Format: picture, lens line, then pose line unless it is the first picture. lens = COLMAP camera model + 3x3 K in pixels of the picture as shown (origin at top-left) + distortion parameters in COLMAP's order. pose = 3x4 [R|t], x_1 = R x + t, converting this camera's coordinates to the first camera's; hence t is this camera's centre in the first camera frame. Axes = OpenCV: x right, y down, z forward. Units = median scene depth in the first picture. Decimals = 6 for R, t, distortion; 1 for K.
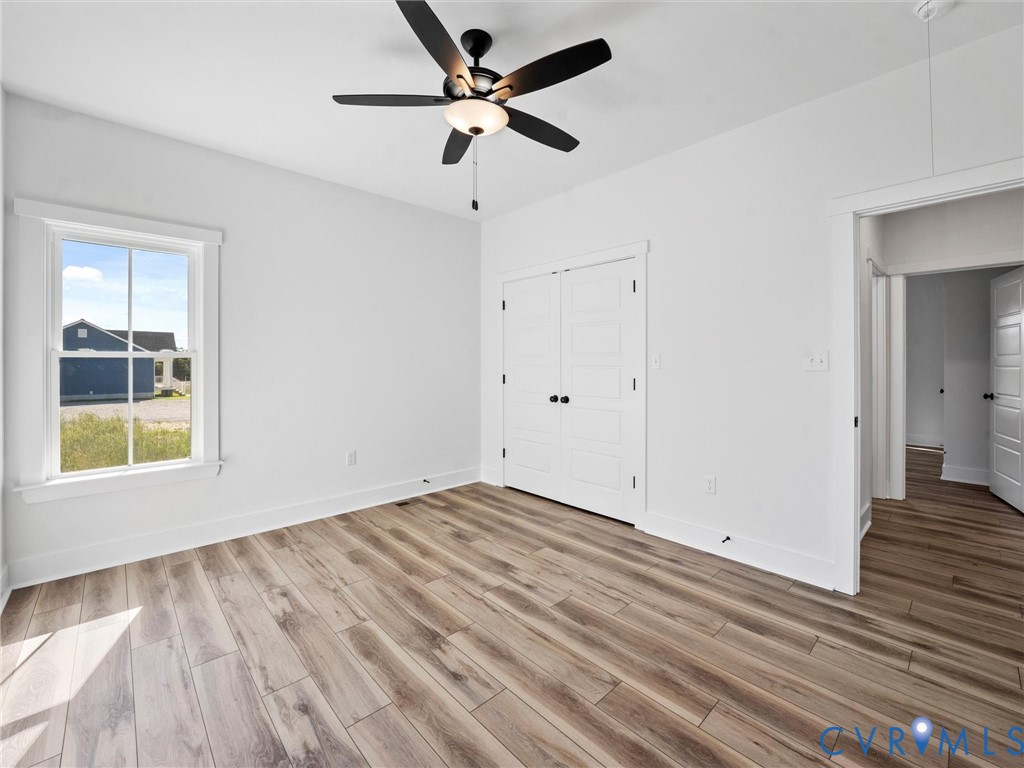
lens RADIAL K [[445.0, 0, 508.6], [0, 445.0, 369.5], [0, 0, 1]] dist [-0.013742, 0.000462]
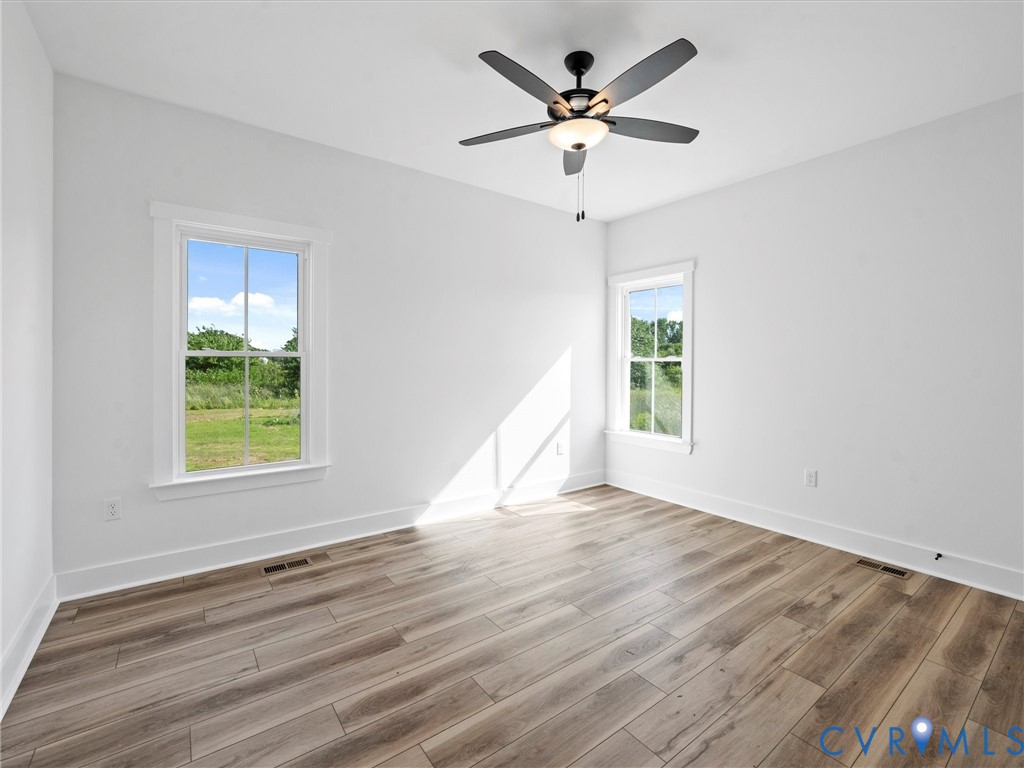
lens RADIAL K [[445.0, 0, 508.6], [0, 445.0, 369.5], [0, 0, 1]] dist [-0.013742, 0.000462]
pose [[-0.110122, 0.011569, -0.993851, 0.765427], [-0.021103, 0.999680, 0.013975, -0.010088], [0.993694, 0.022512, -0.109842, 0.724710]]
